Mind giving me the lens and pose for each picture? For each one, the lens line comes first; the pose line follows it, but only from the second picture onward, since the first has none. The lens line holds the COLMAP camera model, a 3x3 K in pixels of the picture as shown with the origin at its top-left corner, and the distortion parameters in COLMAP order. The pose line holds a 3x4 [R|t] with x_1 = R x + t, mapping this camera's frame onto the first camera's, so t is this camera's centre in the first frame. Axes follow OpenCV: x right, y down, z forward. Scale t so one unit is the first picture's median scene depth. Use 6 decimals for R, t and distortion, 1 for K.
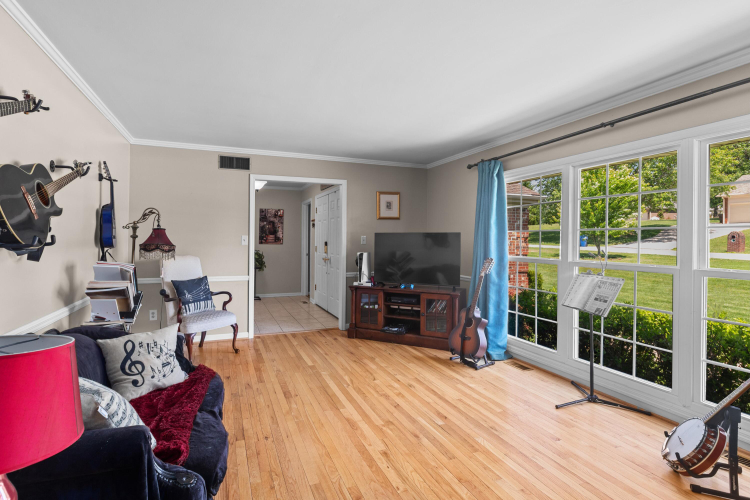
lens RADIAL K [[338.4, 0, 371.8], [0, 338.4, 247.2], [0, 0, 1]] dist [0.001734, 0.000276]
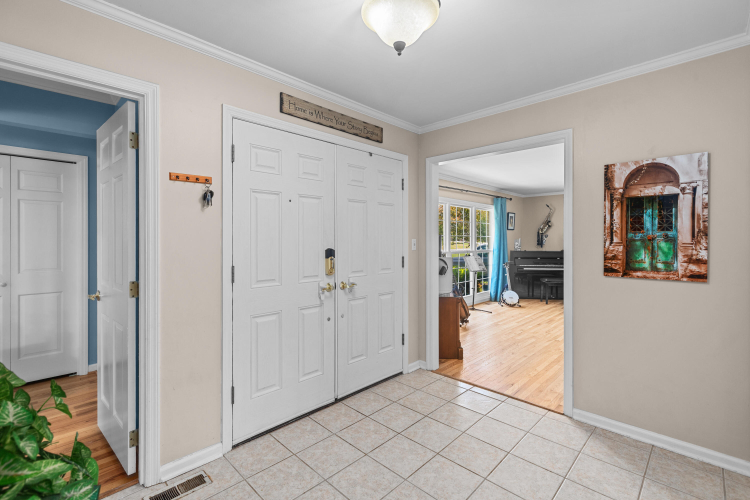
lens RADIAL K [[338.4, 0, 376.2], [0, 338.4, 243.1], [0, 0, 1]] dist [0.001734, 0.000276]
pose [[-0.381082, -0.016248, 0.924398, -1.121264], [0.017102, 0.999551, 0.024619, -0.064428], [-0.924383, 0.025191, -0.380633, 2.250634]]
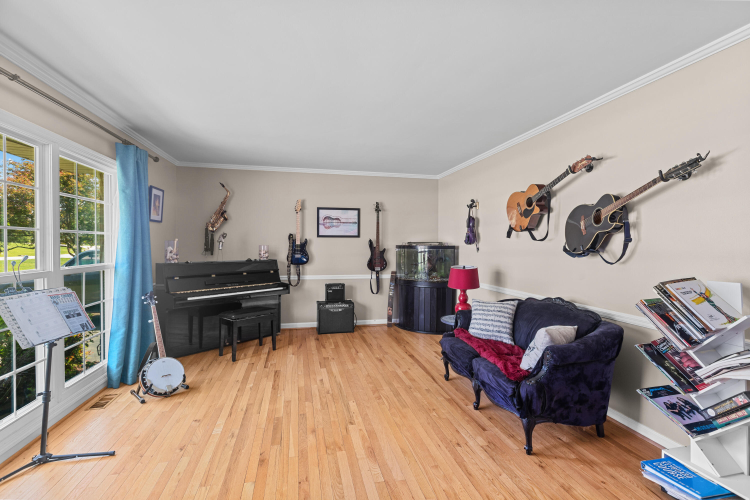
lens RADIAL K [[338.4, 0, 378.6], [0, 338.4, 245.2], [0, 0, 1]] dist [0.001734, 0.000276]
pose [[-0.985240, -0.013554, 0.170640, -0.169996], [-0.008715, 0.999539, 0.029074, -0.039635], [-0.170955, 0.027157, -0.984904, 1.436090]]
